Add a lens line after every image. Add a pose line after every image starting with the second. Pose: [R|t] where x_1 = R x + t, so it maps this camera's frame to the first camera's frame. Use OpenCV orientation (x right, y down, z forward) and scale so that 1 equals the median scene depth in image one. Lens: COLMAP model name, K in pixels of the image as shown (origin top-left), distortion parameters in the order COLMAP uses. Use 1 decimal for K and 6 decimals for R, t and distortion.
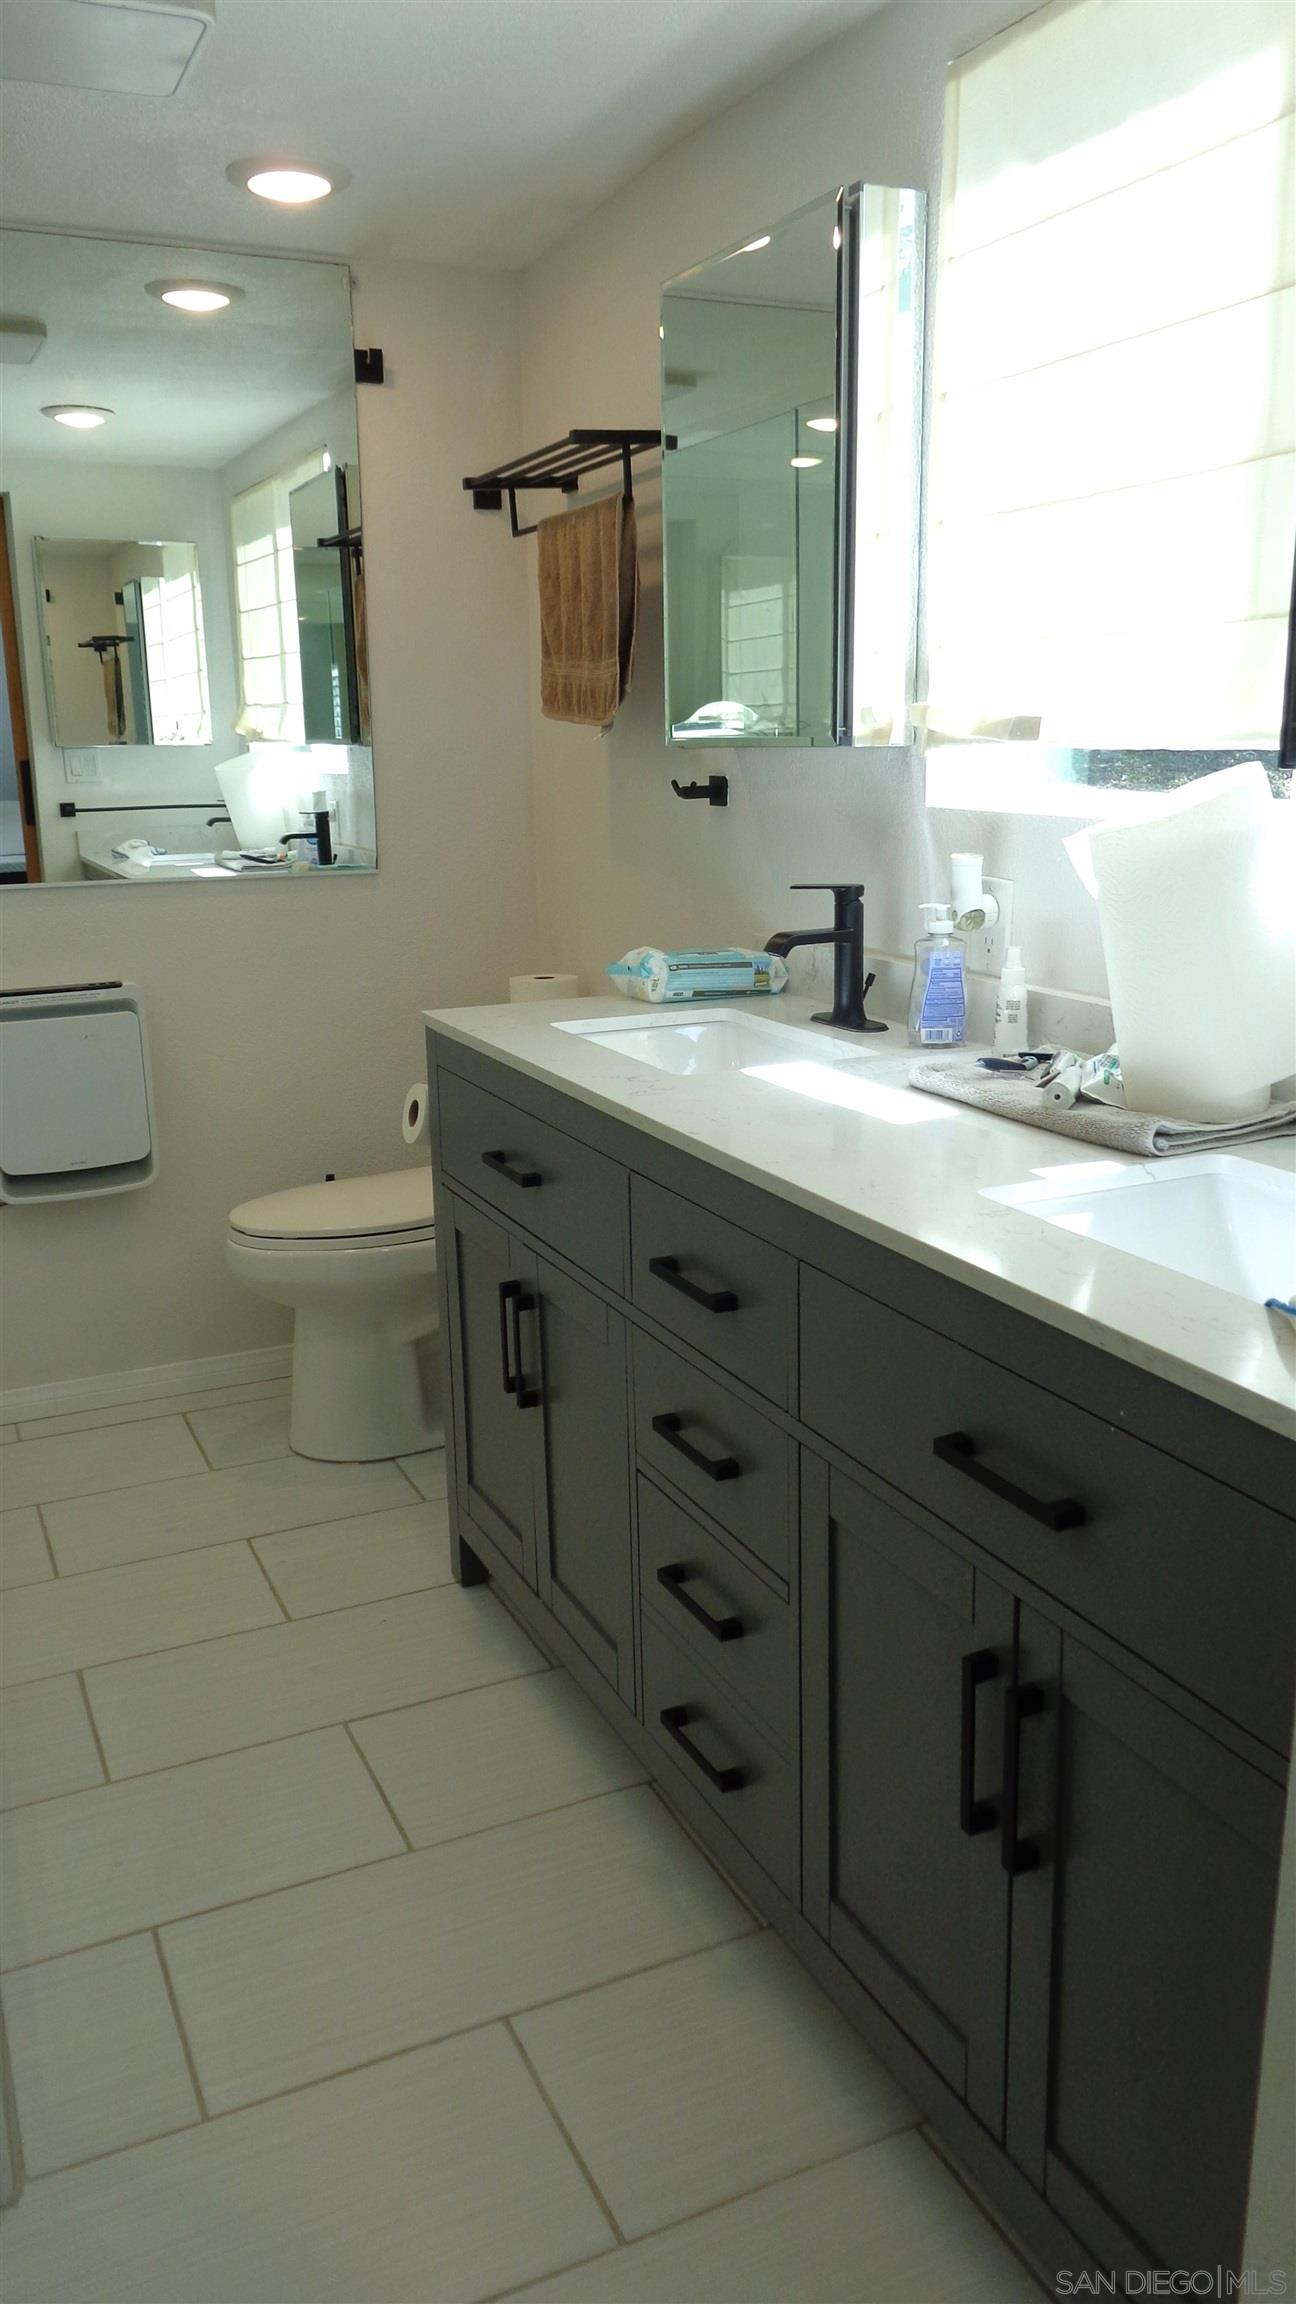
lens RADIAL K [[1728.0, 0, 653.7], [0, 1728.0, 1160.5], [0, 0, 1]] dist [-0.002680, -0.009803]
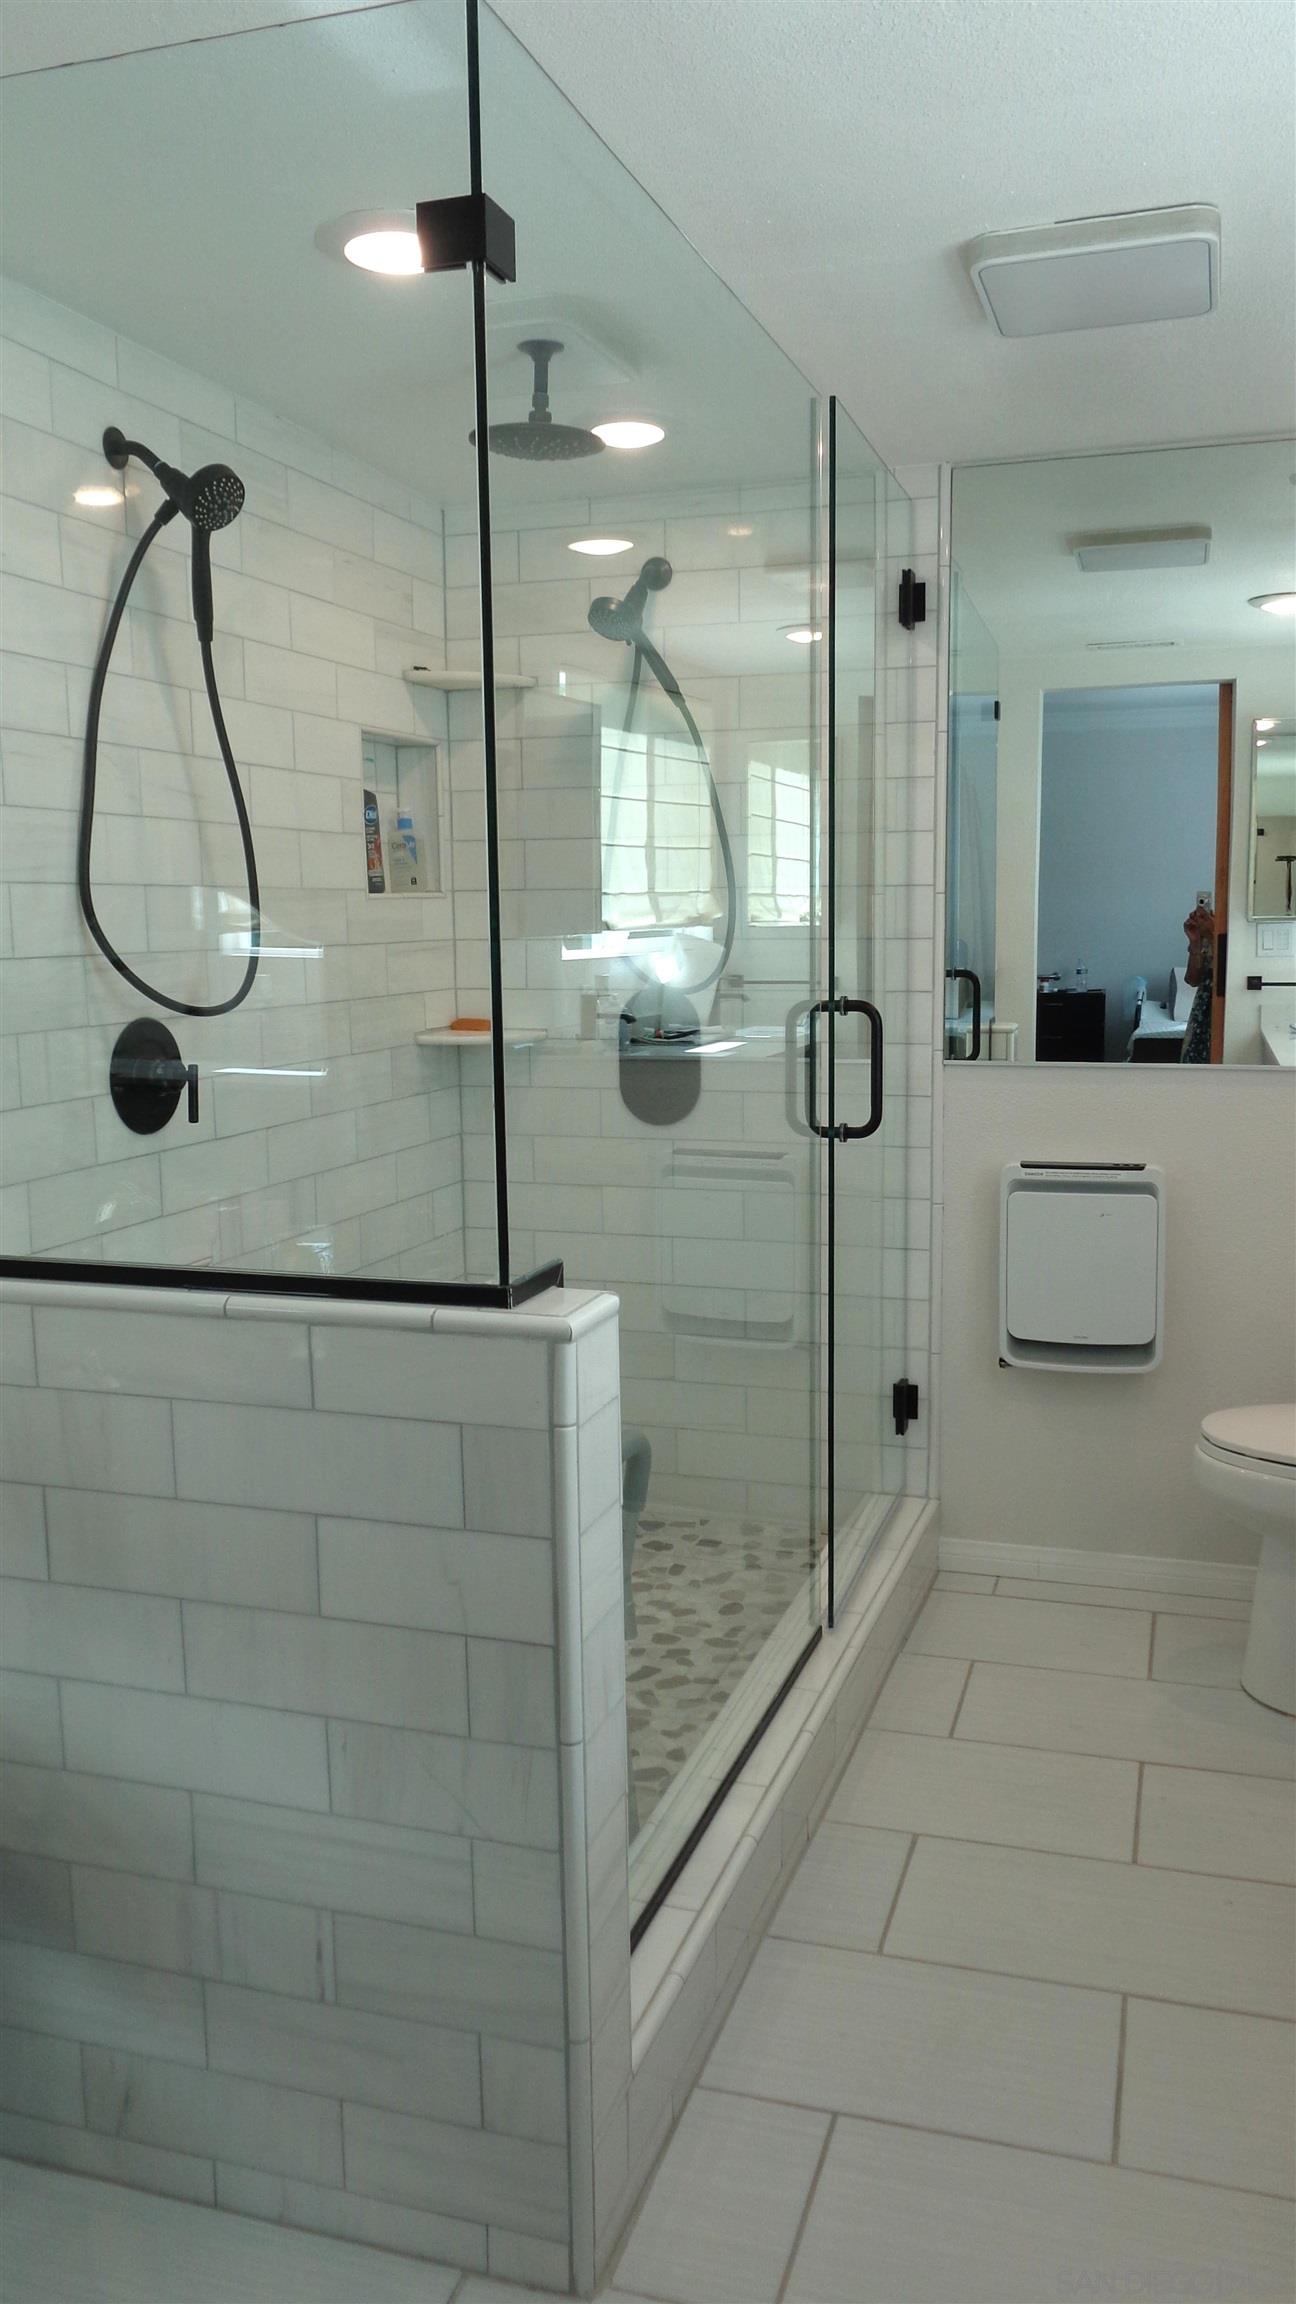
lens RADIAL K [[1728.0, 0, 654.4], [0, 1728.0, 1153.3], [0, 0, 1]] dist [-0.002680, -0.009803]
pose [[0.739053, 0.101314, -0.665985, 0.098417], [-0.162377, 0.986268, -0.030154, -0.022846], [0.653785, 0.130426, 0.745355, 0.046698]]
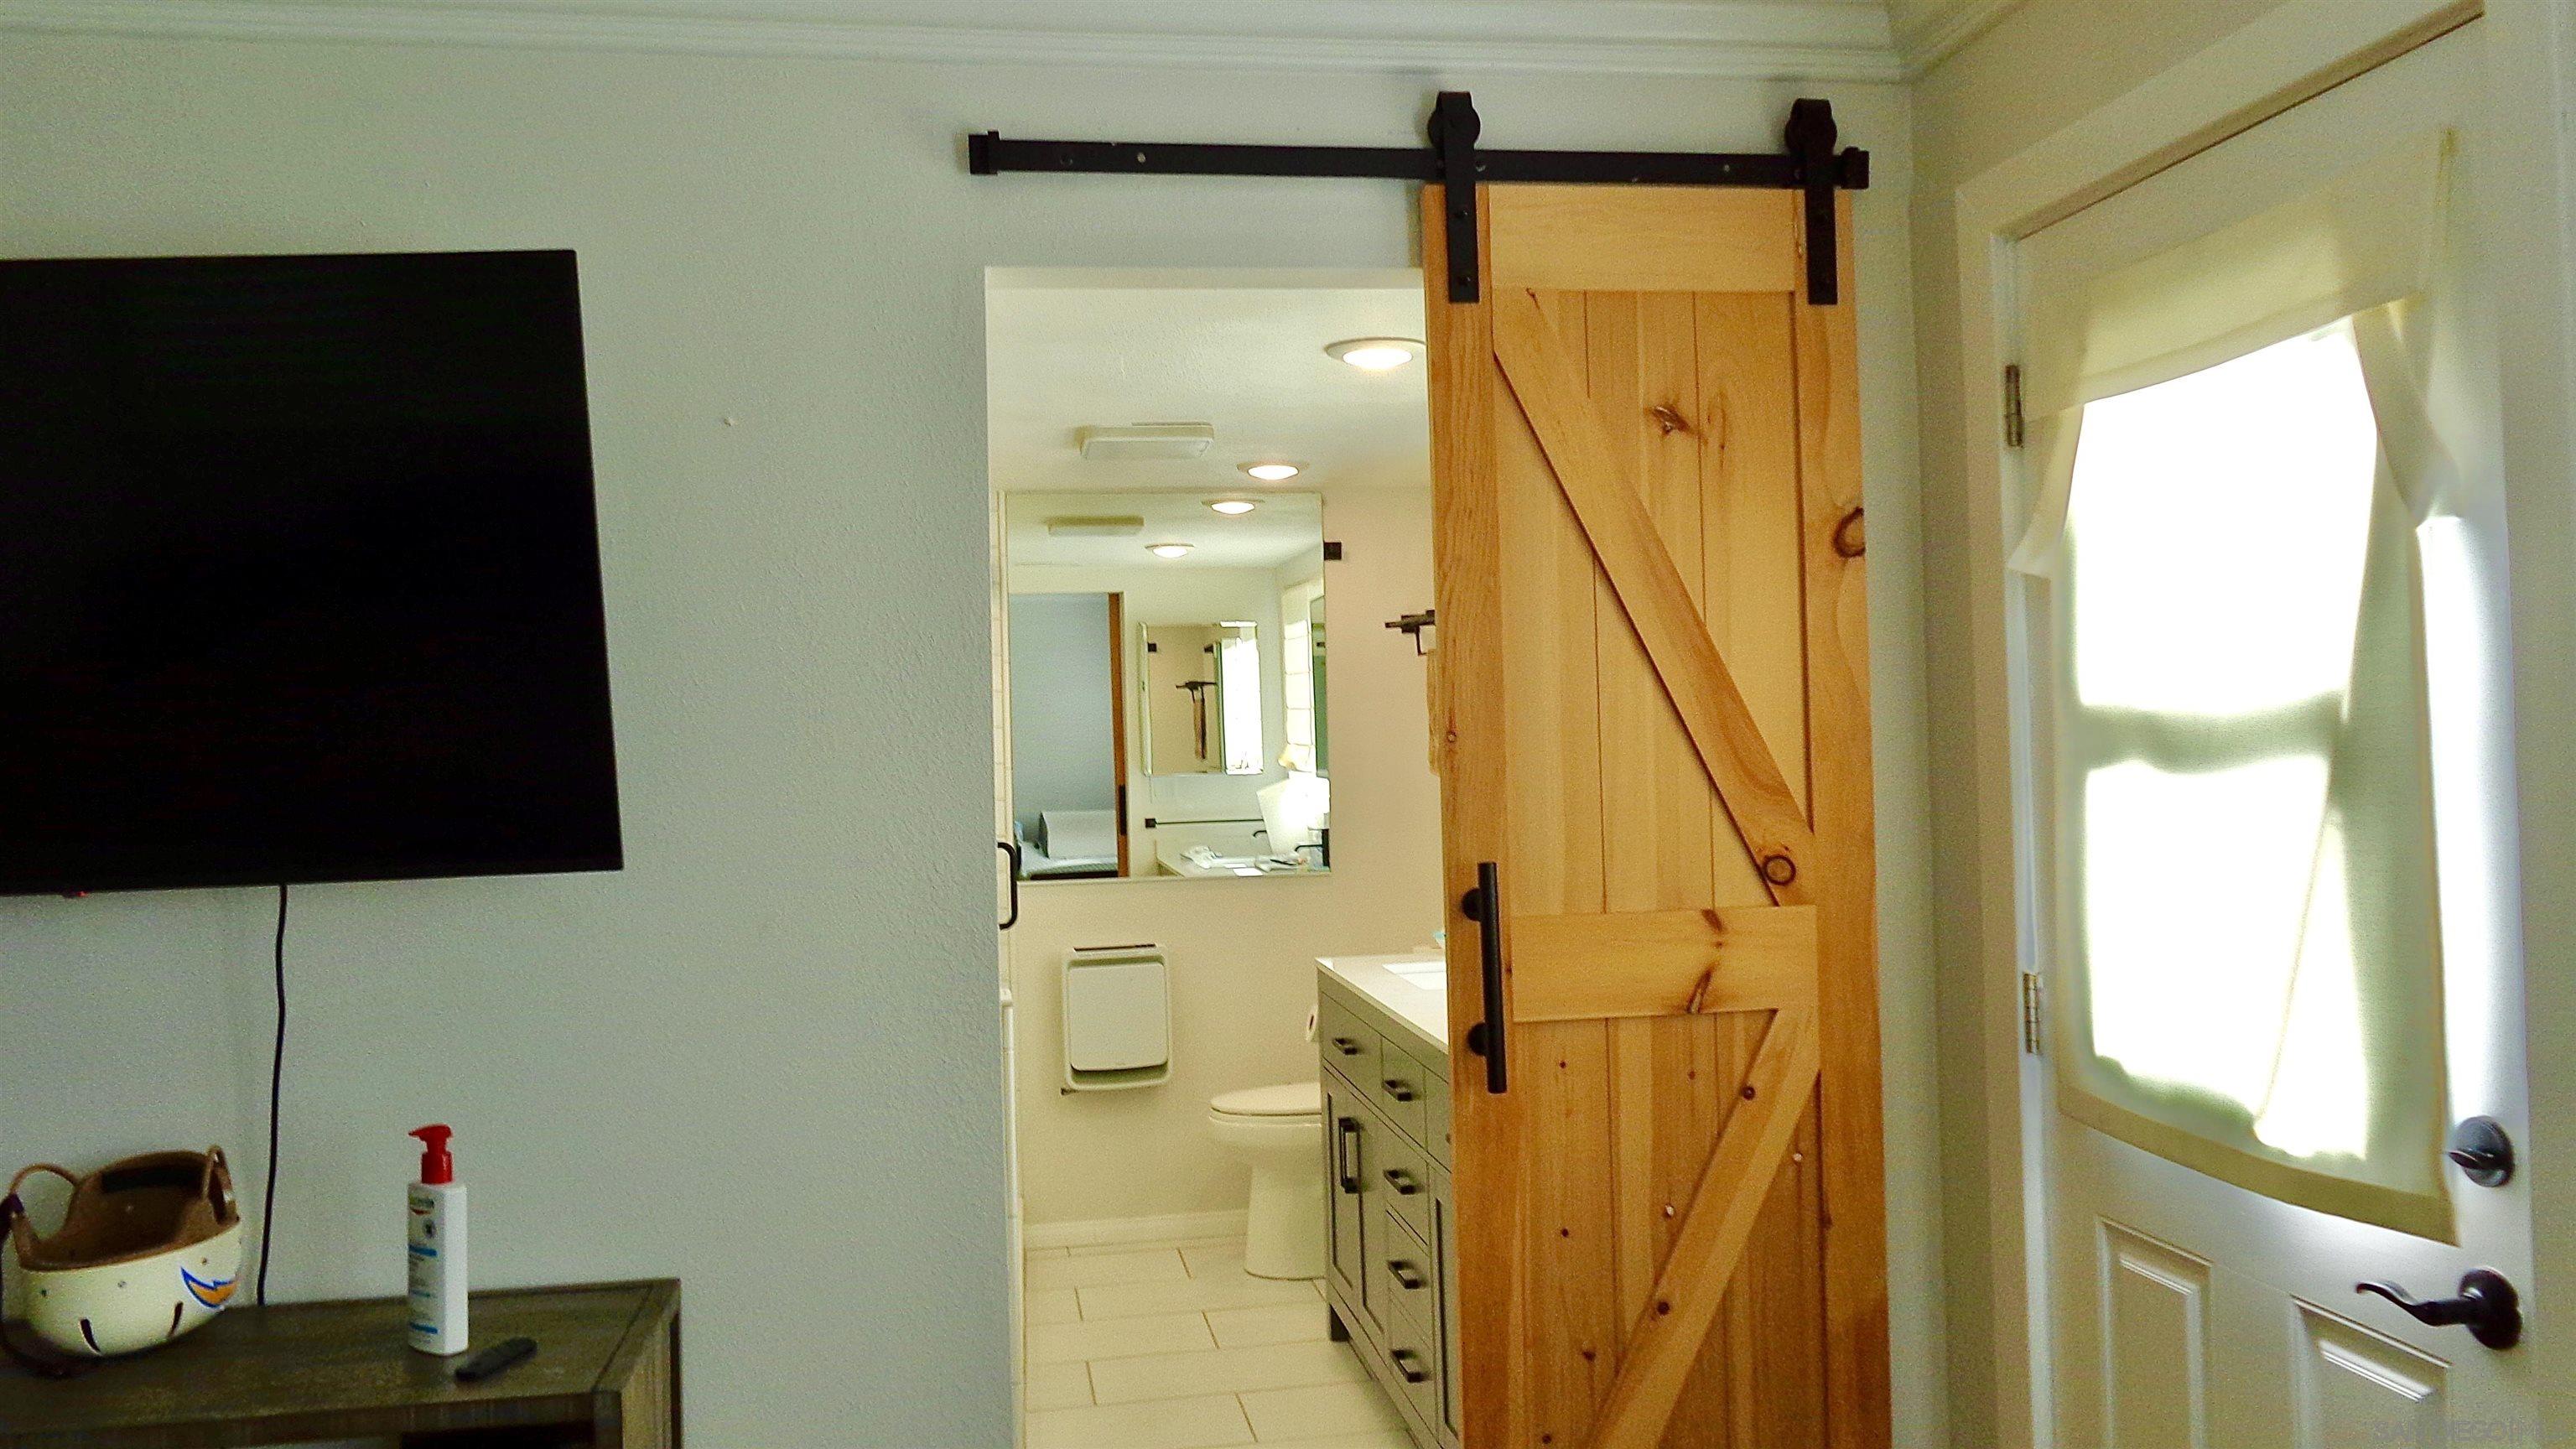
lens RADIAL K [[1931.9, 0, 1281.2], [0, 1931.9, 718.6], [0, 0, 1]] dist [-0.002680, -0.009803]
pose [[0.962563, -0.012925, -0.270751, 0.176222], [-0.053002, 0.970606, -0.234766, 0.065752], [0.265827, 0.240327, 0.933584, -0.407601]]
